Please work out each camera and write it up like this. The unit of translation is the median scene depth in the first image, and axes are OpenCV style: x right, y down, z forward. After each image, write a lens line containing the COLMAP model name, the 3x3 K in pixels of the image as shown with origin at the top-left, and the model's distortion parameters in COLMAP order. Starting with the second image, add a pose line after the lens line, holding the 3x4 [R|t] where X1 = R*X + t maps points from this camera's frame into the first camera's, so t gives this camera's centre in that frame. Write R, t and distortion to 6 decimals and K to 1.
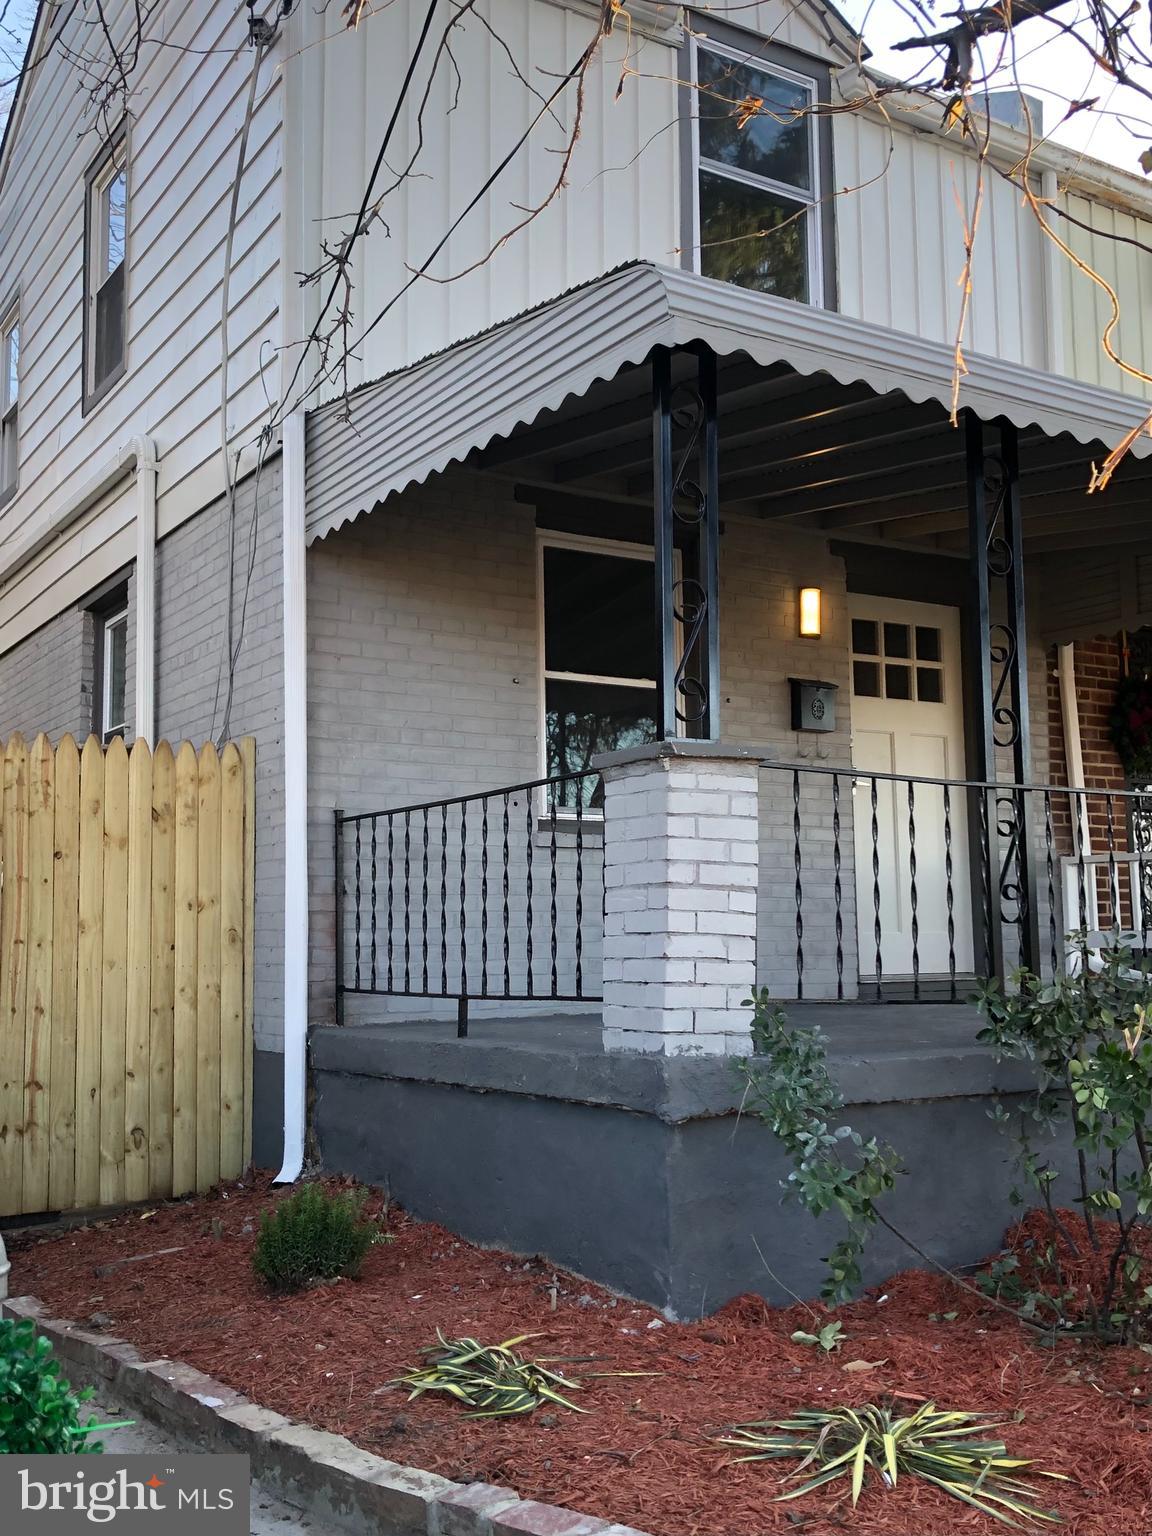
lens RADIAL K [[1516.8, 0, 576.0], [0, 1516.8, 768.0], [0, 0, 1]] dist [0.018091, 0.003880]
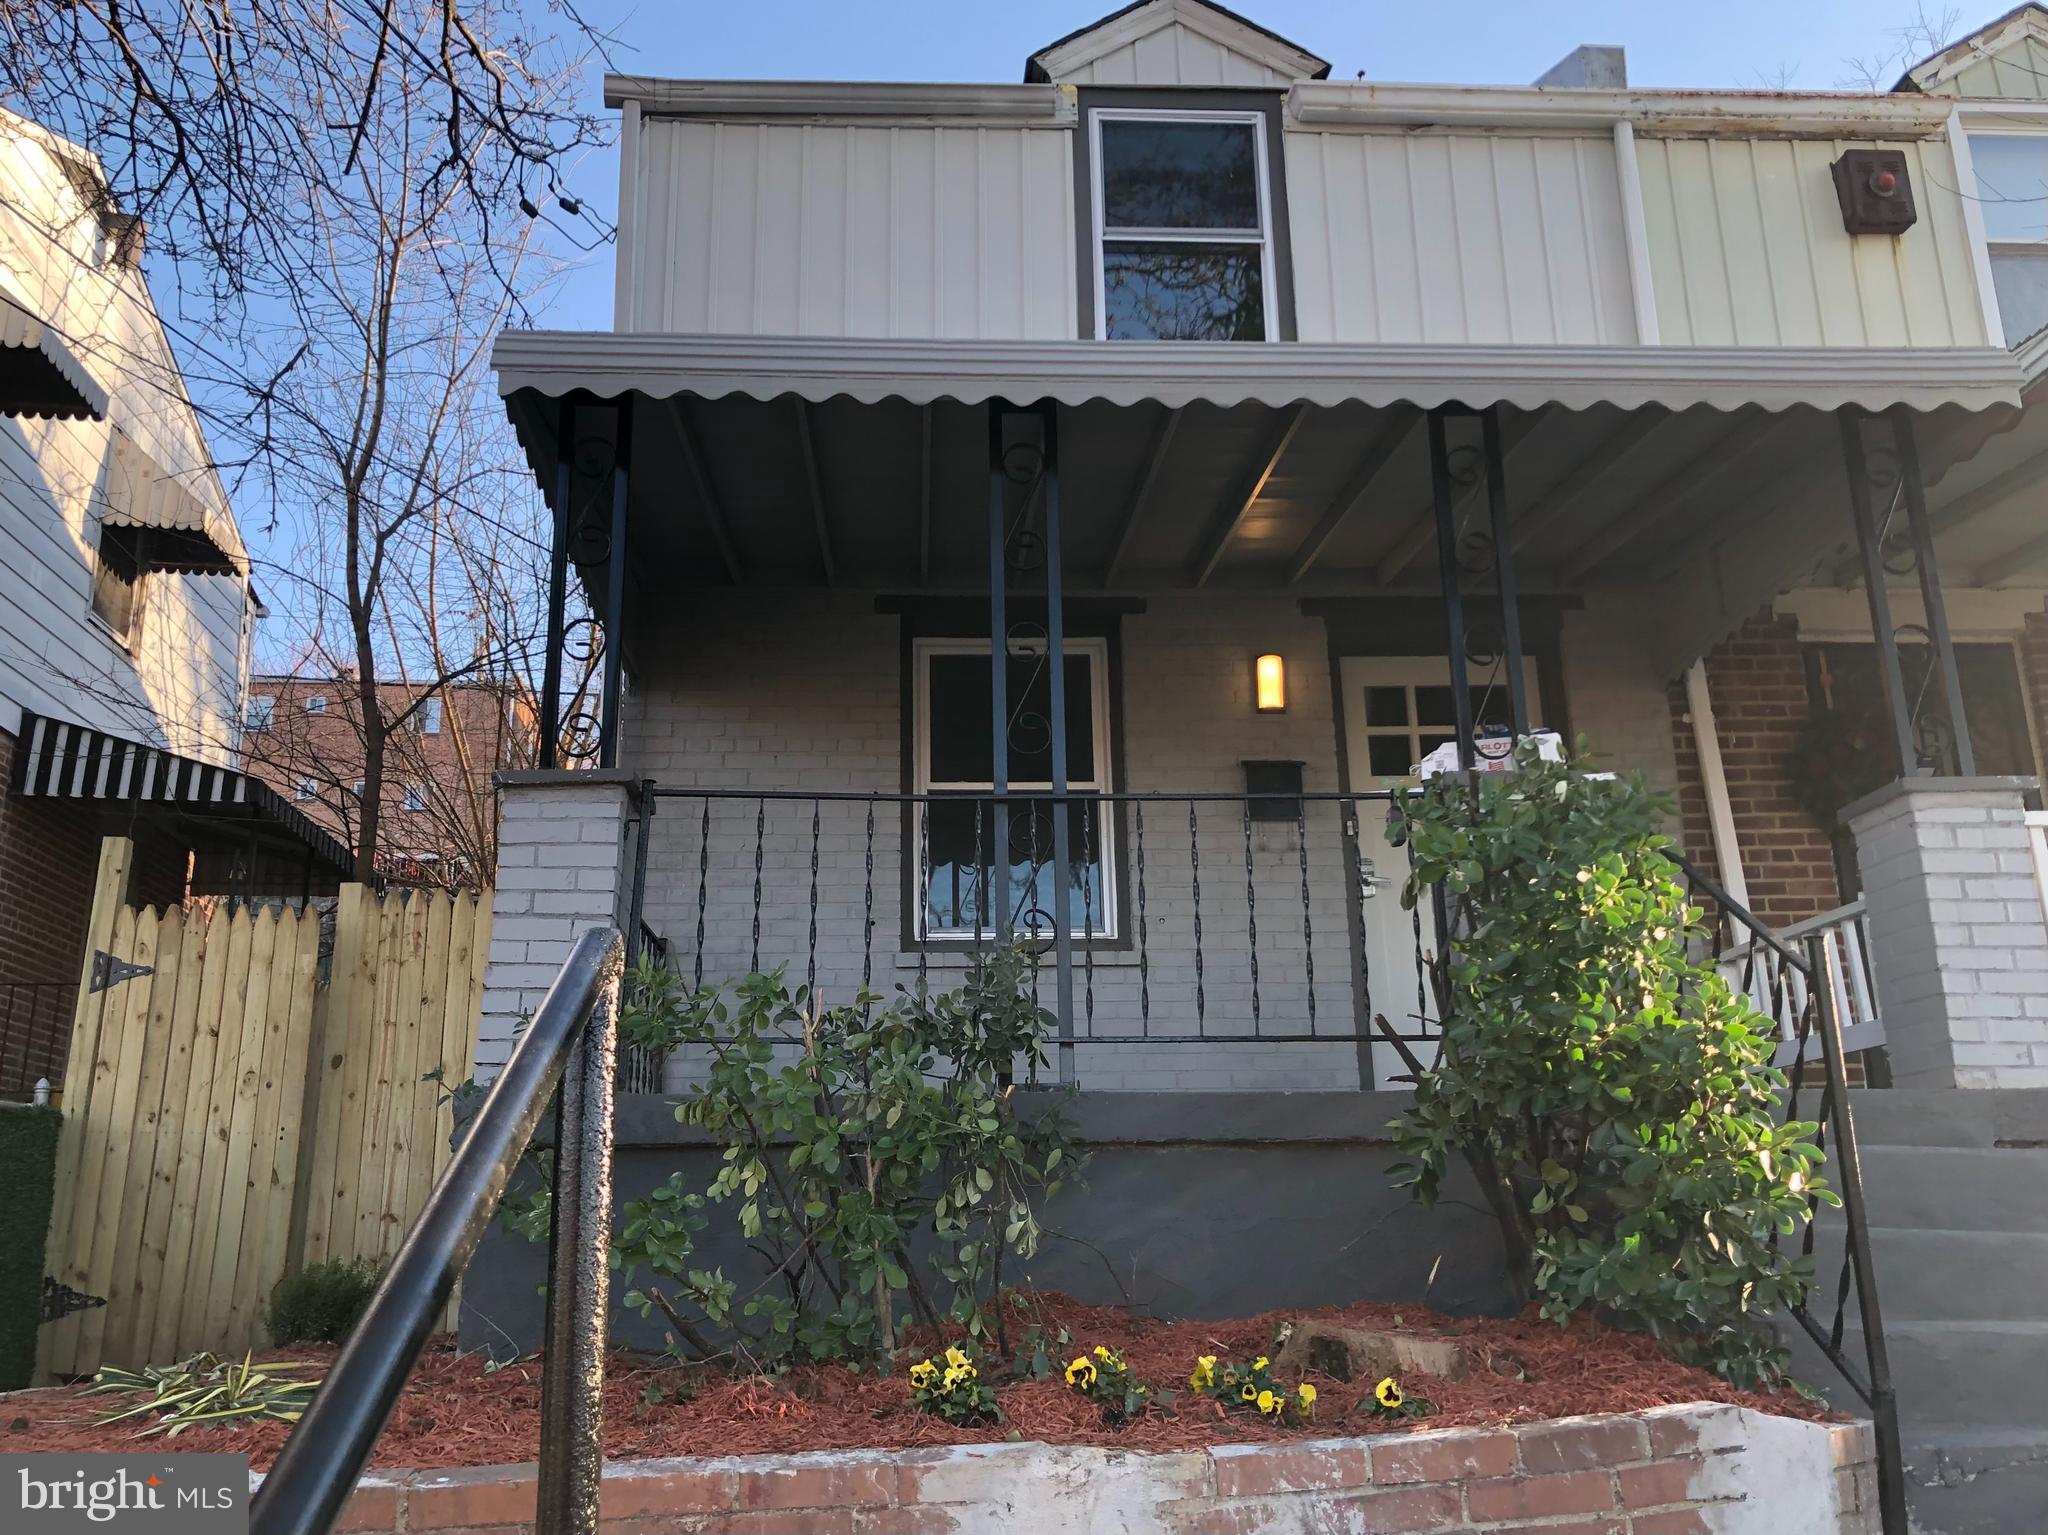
lens RADIAL K [[1743.7, 0, 1024.0], [0, 1743.7, 767.5], [0, 0, 1]] dist [0.023288, -0.003190]
pose [[0.876549, -0.140653, -0.460302, 0.486054], [0.063691, 0.981835, -0.178729, 0.112526], [0.477080, 0.127347, 0.869585, 0.086317]]
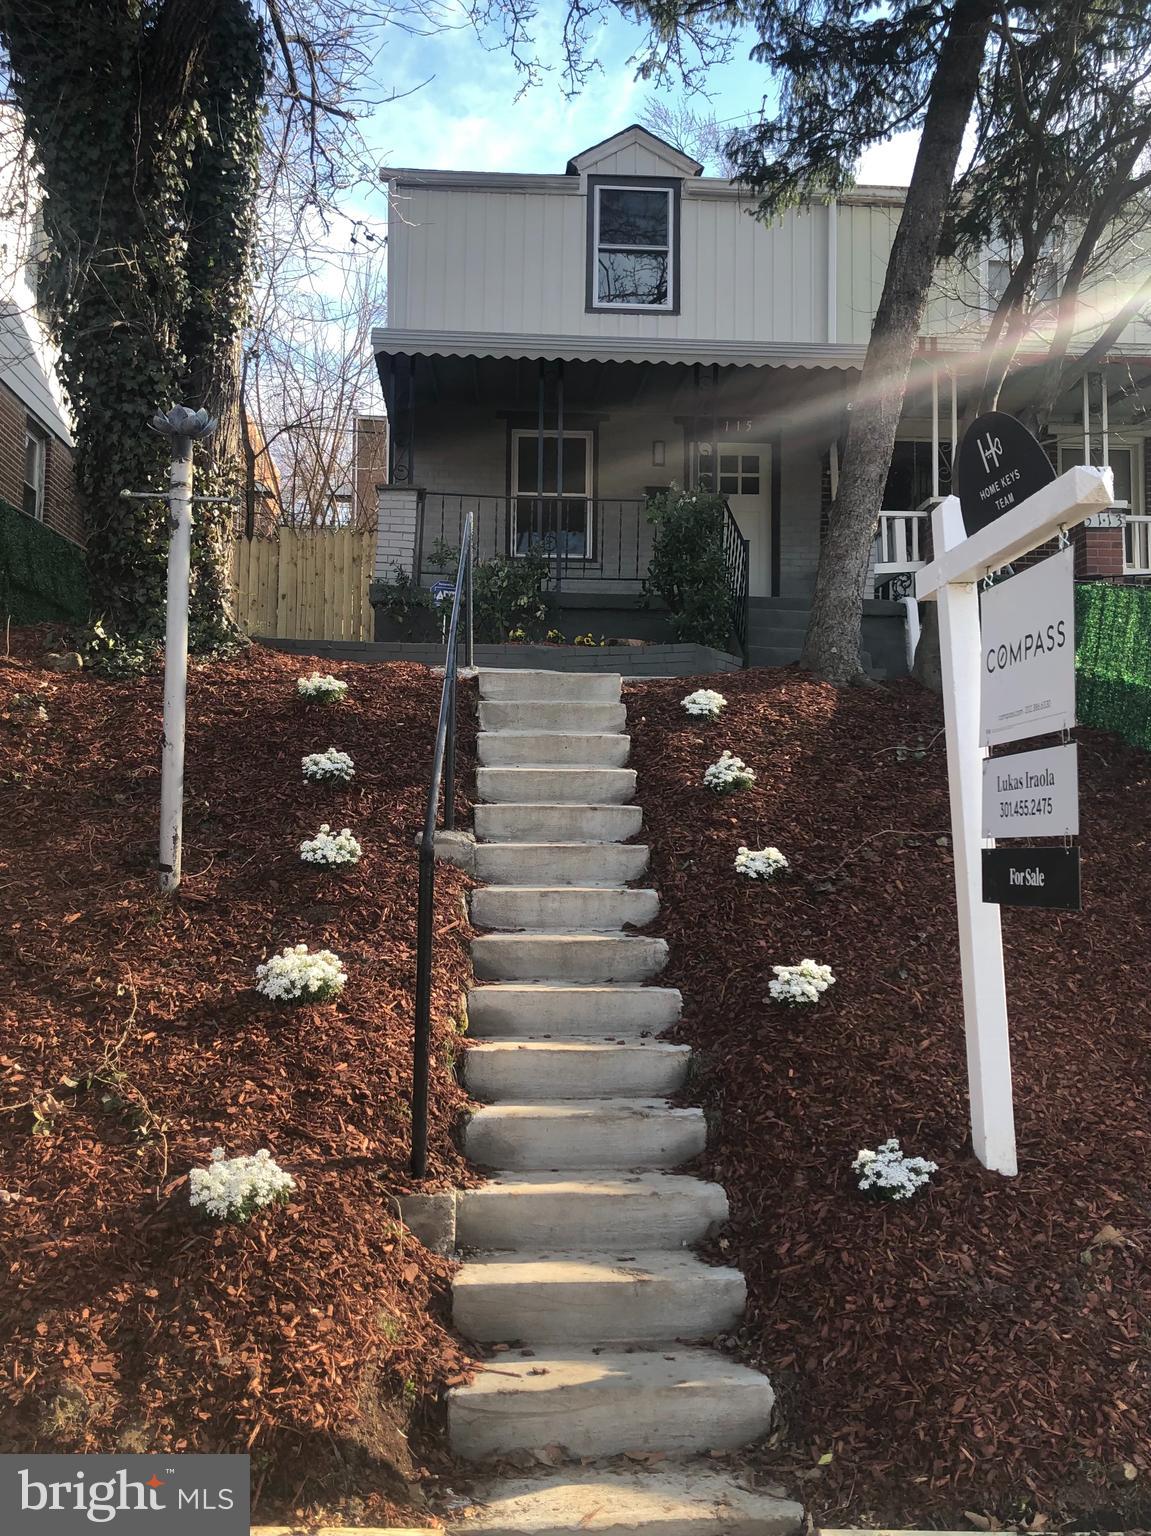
lens RADIAL K [[1265.3, 0, 575.5], [0, 1265.3, 768.0], [0, 0, 1]] dist [0.007973, -0.002320]
pose [[0.873995, -0.008933, -0.485852, 0.904082], [0.034339, 0.998467, 0.043414, 0.250750], [0.484720, -0.054627, 0.872962, -0.595294]]
